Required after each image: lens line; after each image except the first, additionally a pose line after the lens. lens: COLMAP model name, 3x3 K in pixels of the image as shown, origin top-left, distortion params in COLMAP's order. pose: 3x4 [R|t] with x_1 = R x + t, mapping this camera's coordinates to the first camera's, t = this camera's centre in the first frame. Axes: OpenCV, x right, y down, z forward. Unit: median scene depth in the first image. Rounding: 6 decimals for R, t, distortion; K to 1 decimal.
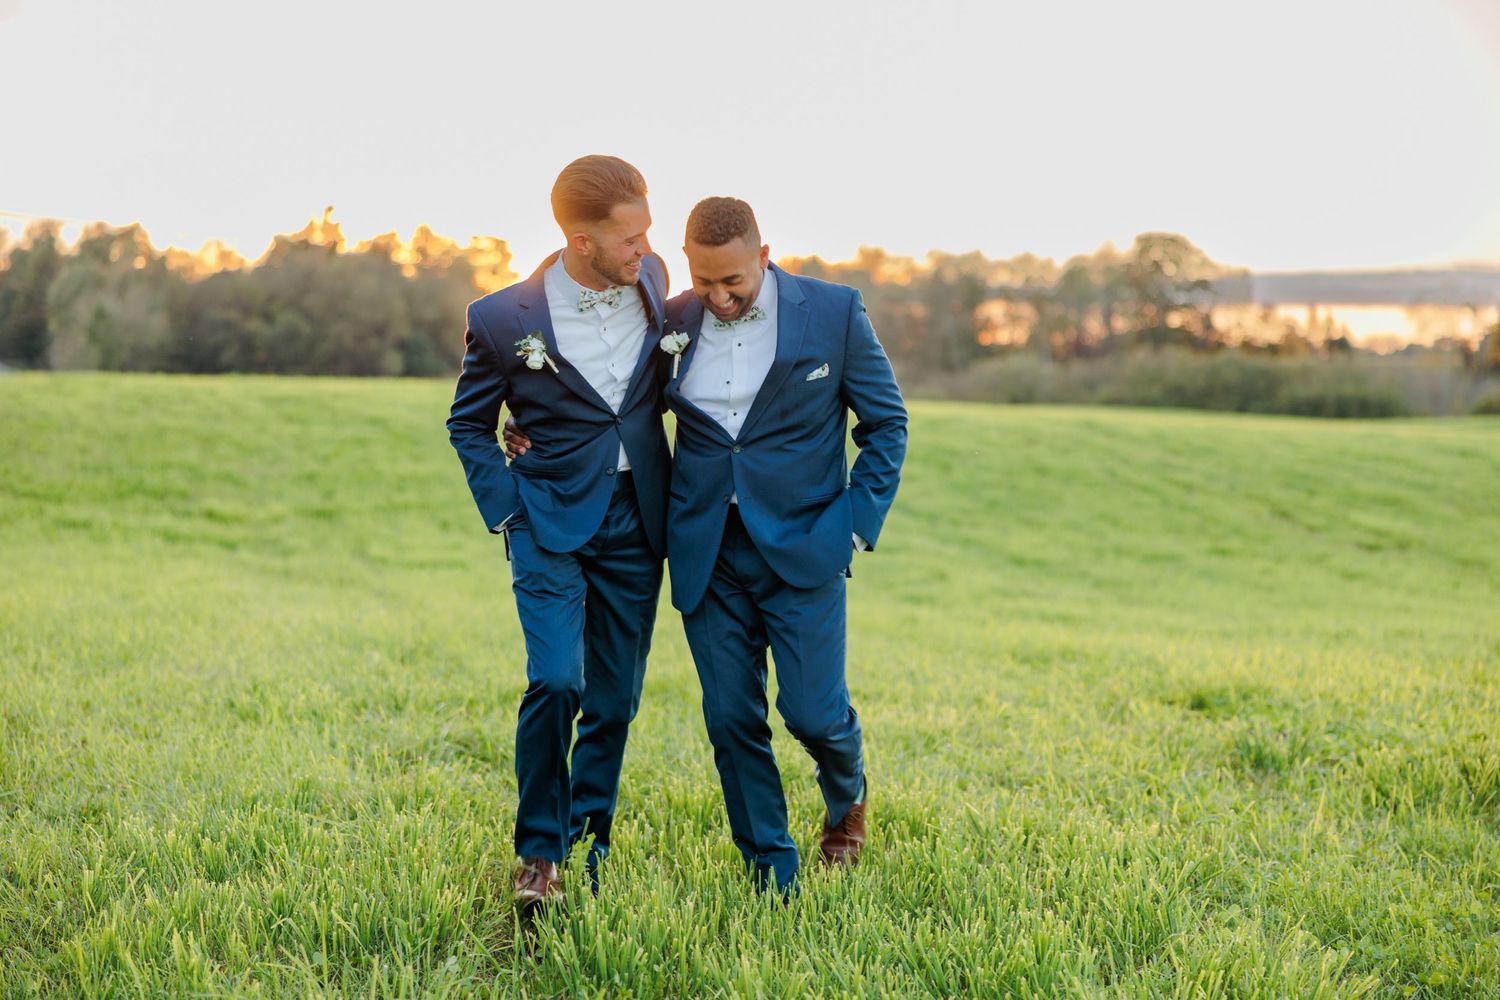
lens RADIAL K [[2664.2, 0, 750.0], [0, 2664.2, 500.0], [0, 0, 1]] dist [0.023090, -0.024835]
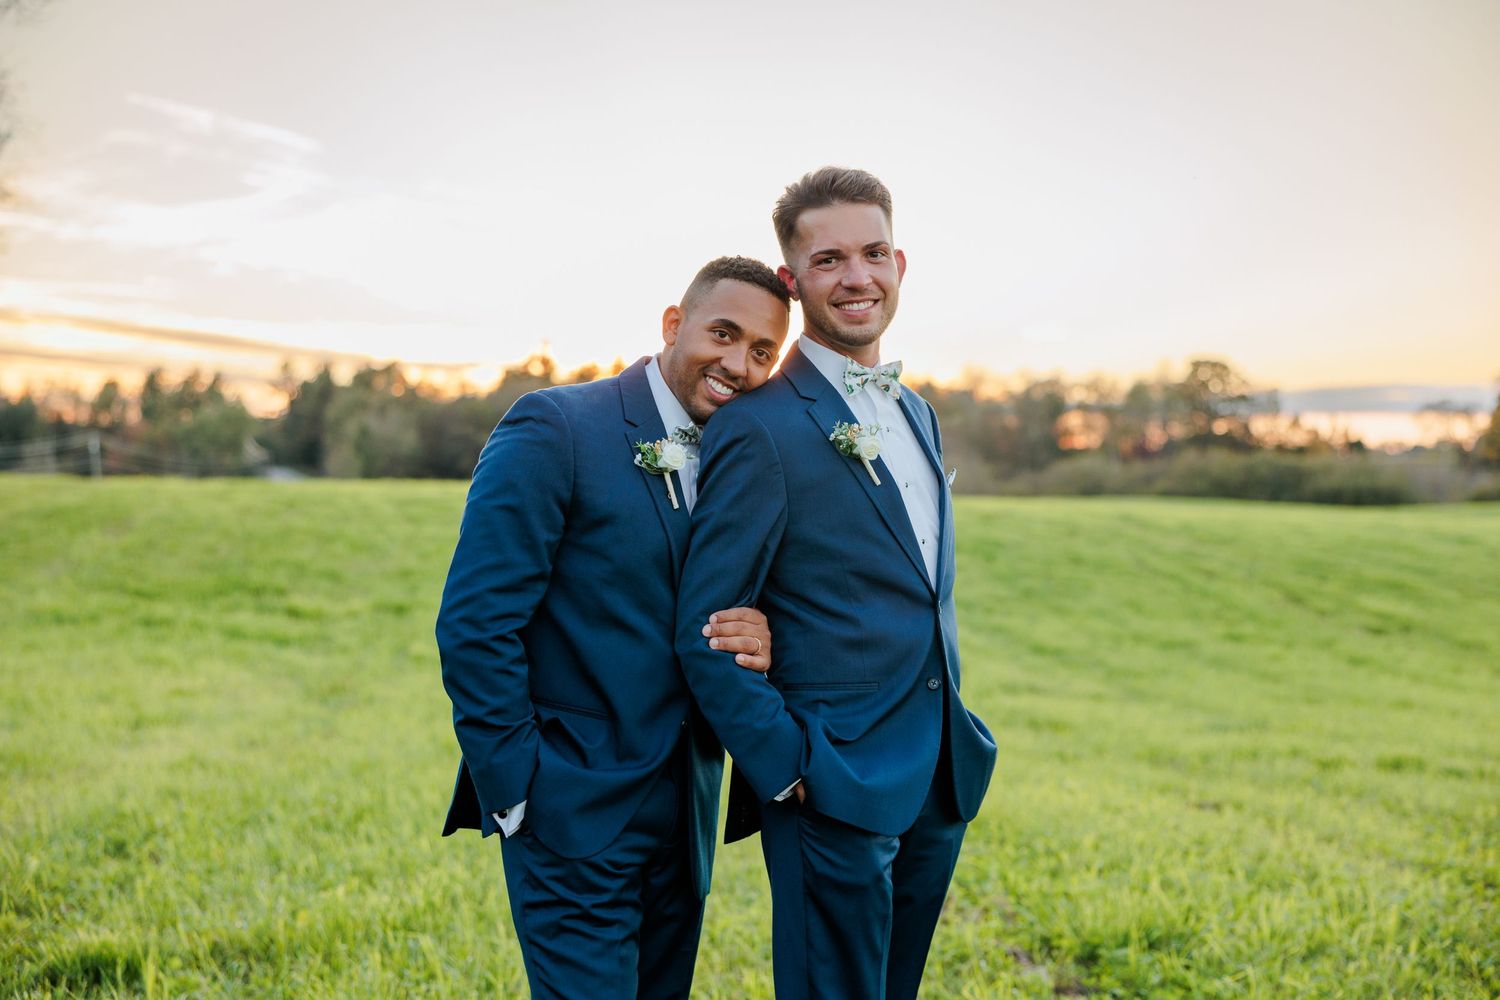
lens RADIAL K [[2081.4, 0, 750.0], [0, 2081.4, 500.0], [0, 0, 1]] dist [0.034191, 0.063768]
pose [[0.997786, -0.007377, -0.066102, 0.029522], [0.005091, 0.999385, -0.034692, -0.006541], [0.066317, 0.034279, 0.997210, 0.111931]]
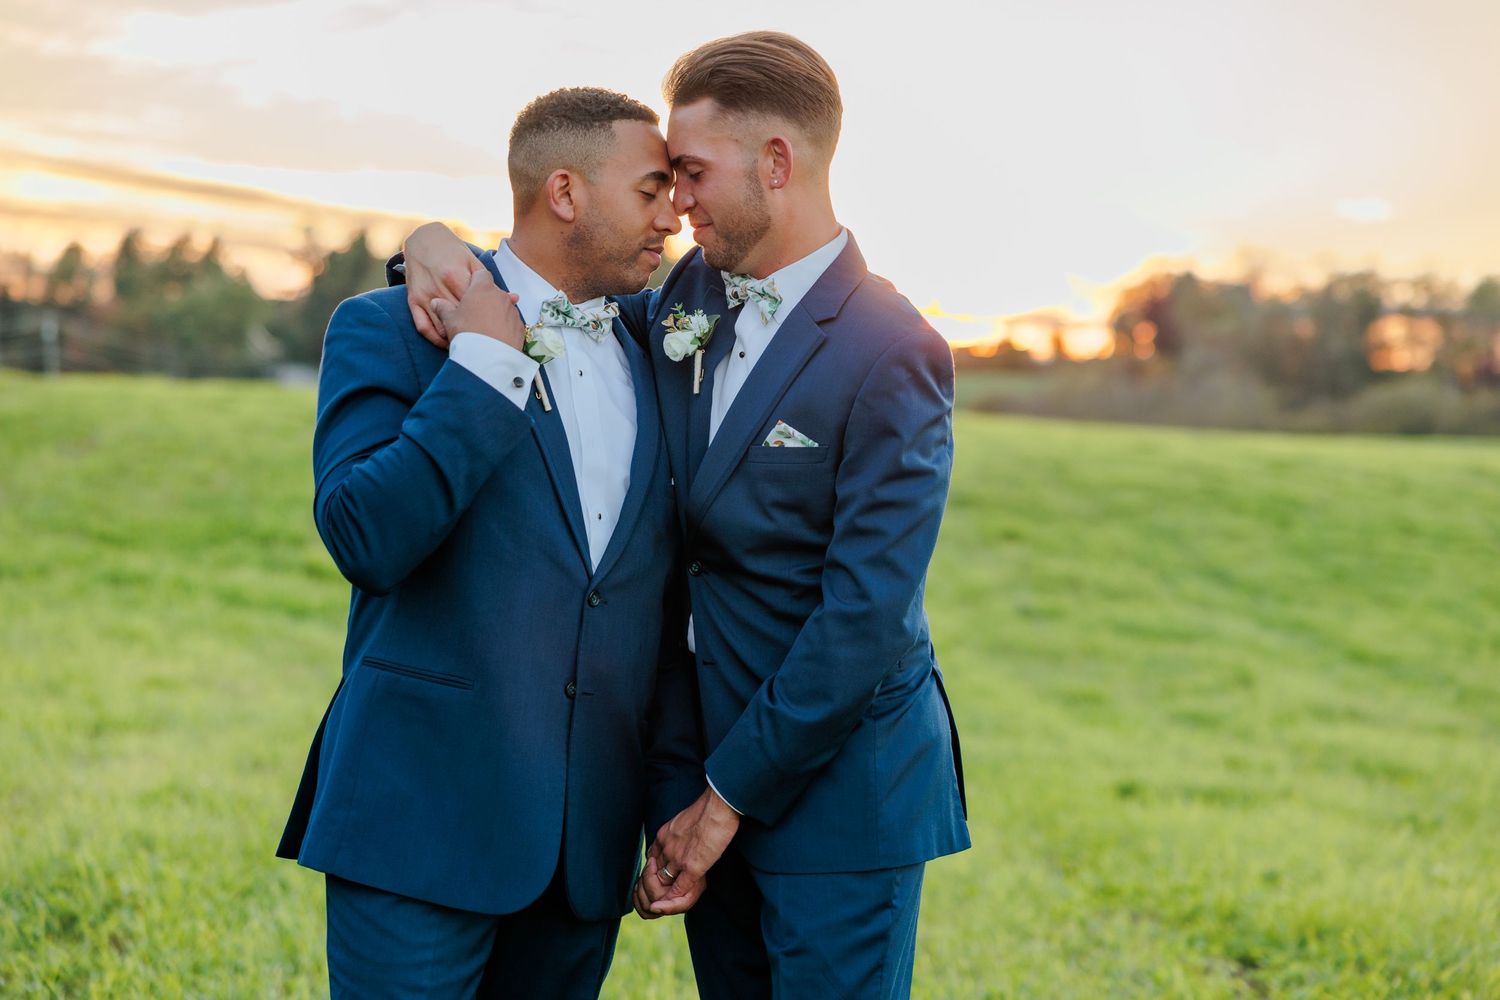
lens RADIAL K [[2859.8, 0, 750.0], [0, 2859.8, 500.0], [0, 0, 1]] dist [0.047145, 0.002422]
pose [[0.991301, 0.023371, -0.129519, 0.024686], [-0.024629, 0.999664, -0.008118, -0.007933], [0.129286, 0.011237, 0.991544, 0.125401]]
